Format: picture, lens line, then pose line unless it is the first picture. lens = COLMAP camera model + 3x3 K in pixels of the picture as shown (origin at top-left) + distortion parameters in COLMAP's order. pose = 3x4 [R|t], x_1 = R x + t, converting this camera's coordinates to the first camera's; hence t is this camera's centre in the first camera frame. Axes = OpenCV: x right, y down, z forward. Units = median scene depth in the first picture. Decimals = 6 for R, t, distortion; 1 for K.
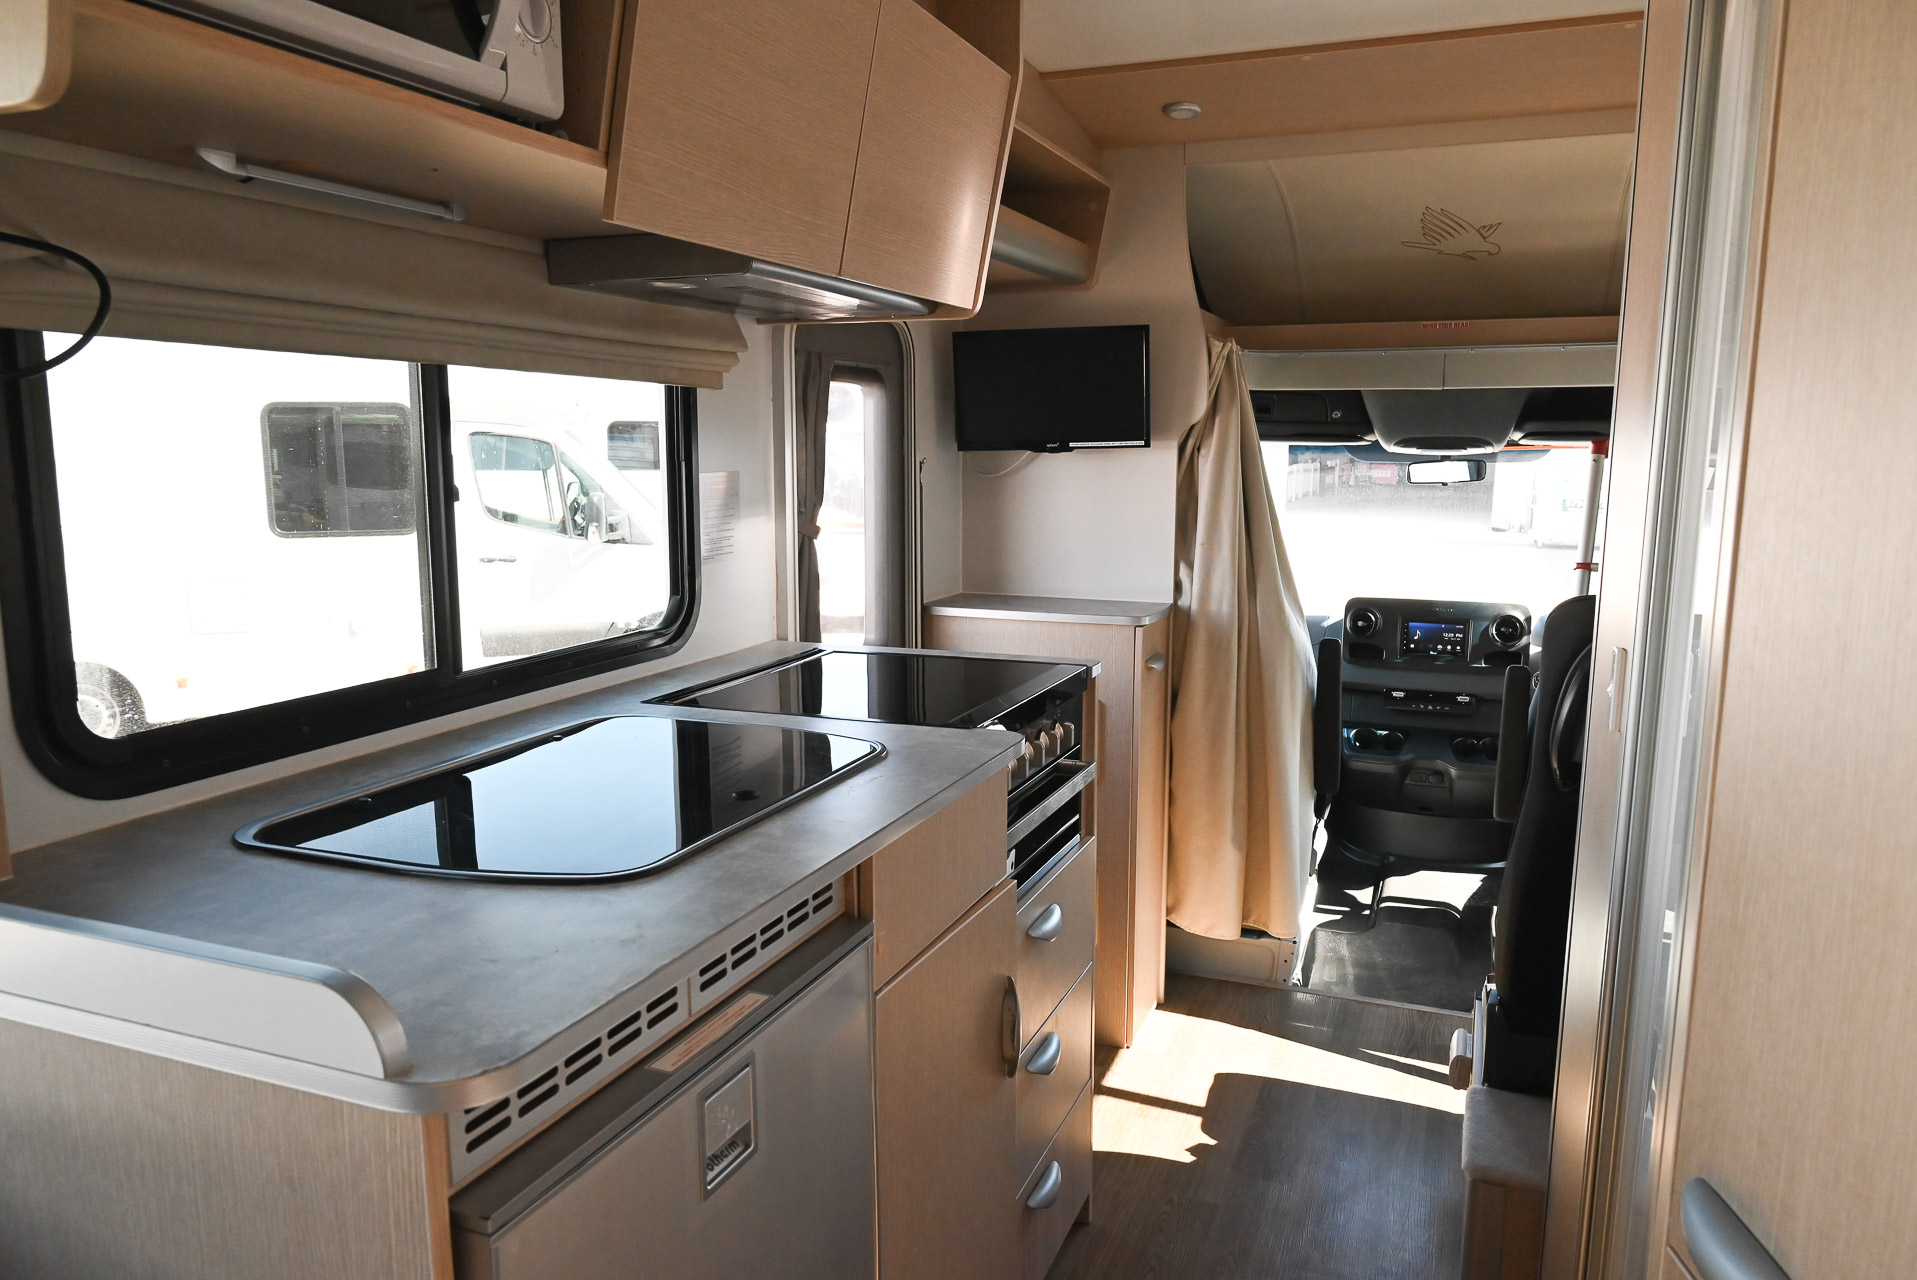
lens RADIAL K [[1277.3, 0, 957.4], [0, 1277.3, 638.3], [0, 0, 1]] dist [0.000987, -0.009467]
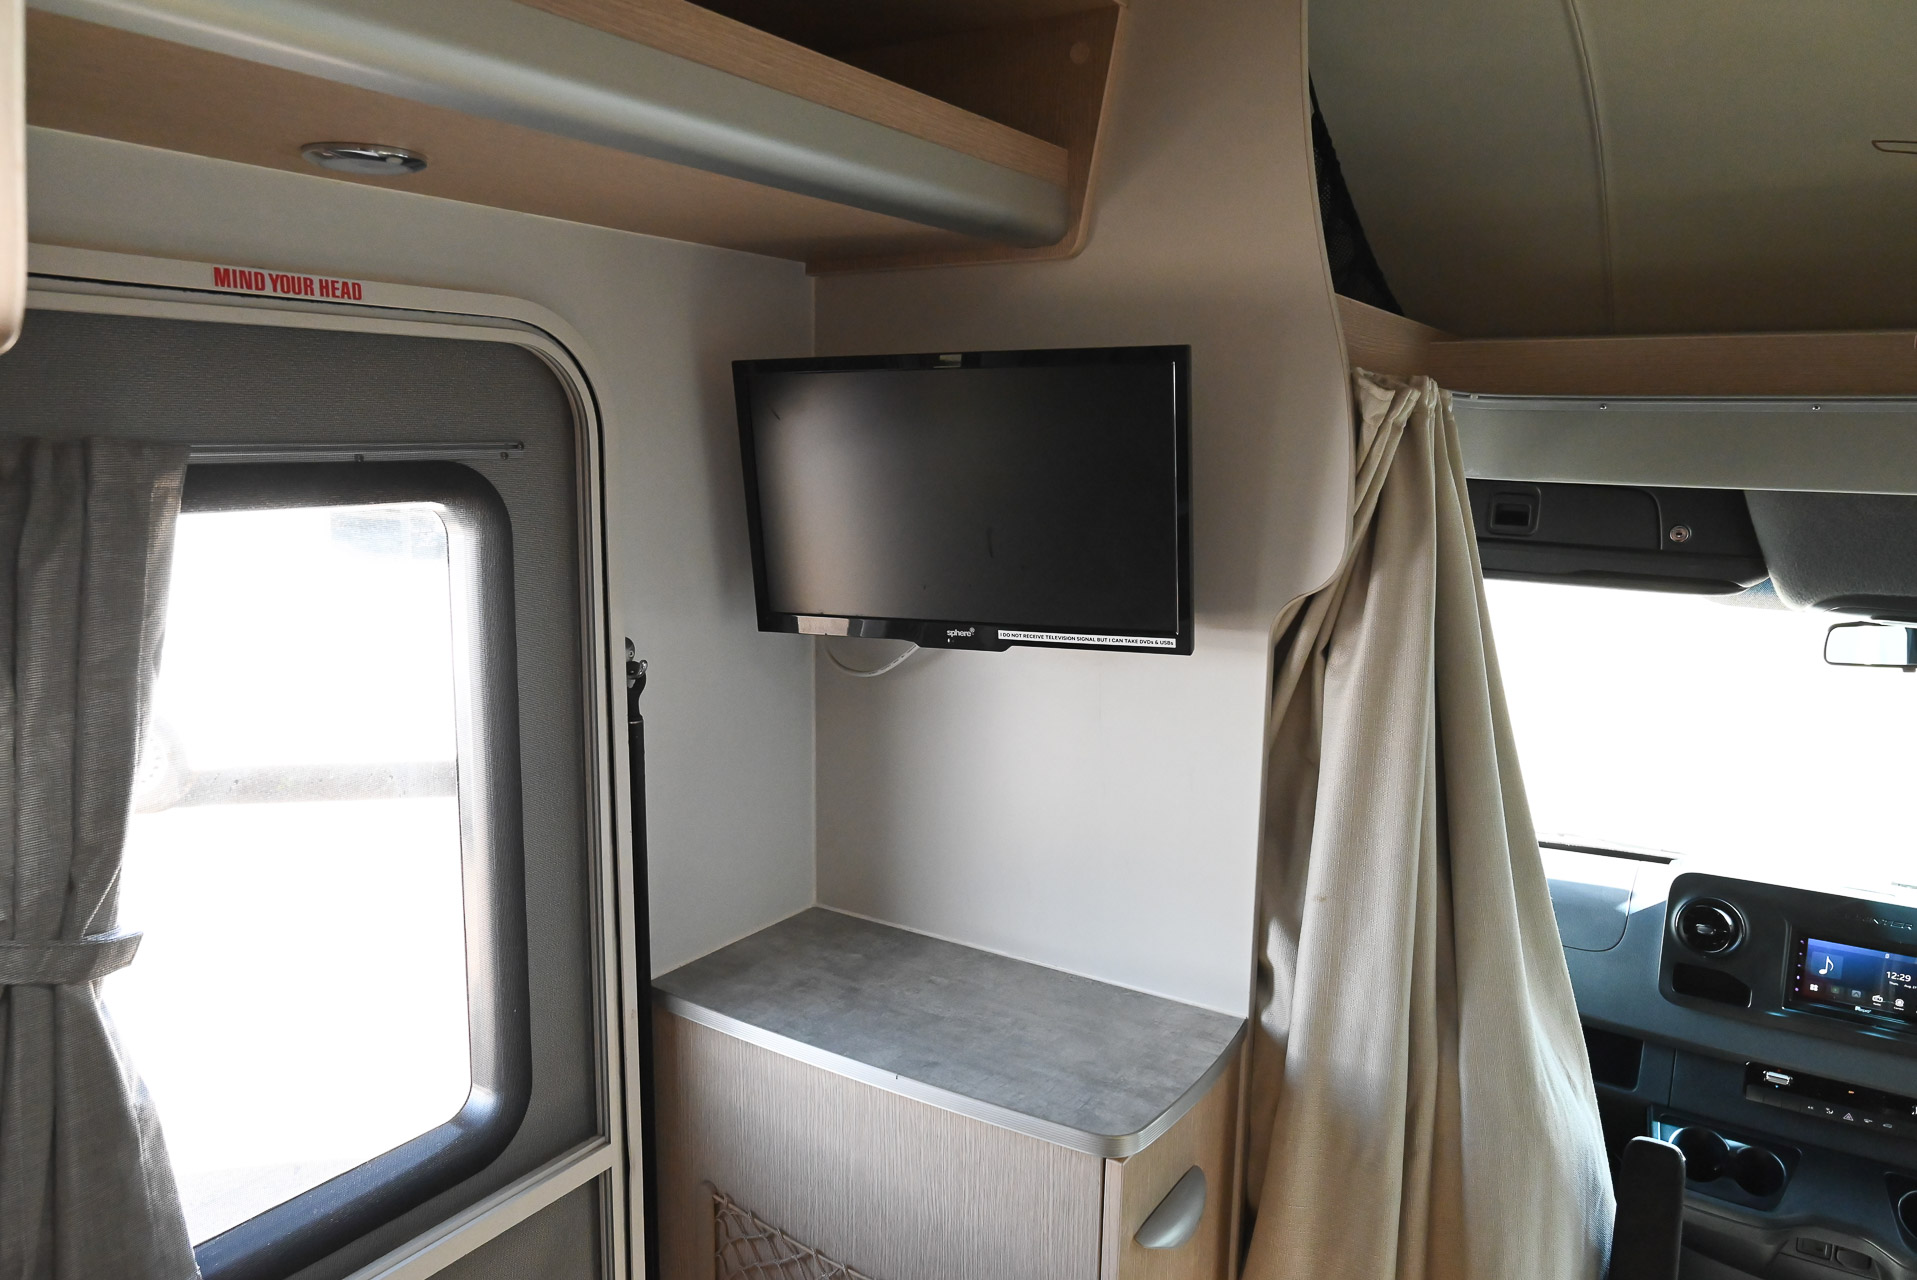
lens RADIAL K [[1277.3, 0, 962.3], [0, 1277.3, 644.9], [0, 0, 1]] dist [0.000987, -0.009467]
pose [[0.982459, 0.041338, -0.181837, 0.149009], [-0.040526, 0.999145, 0.008180, -0.148673], [0.182020, -0.000667, 0.983295, 0.580765]]
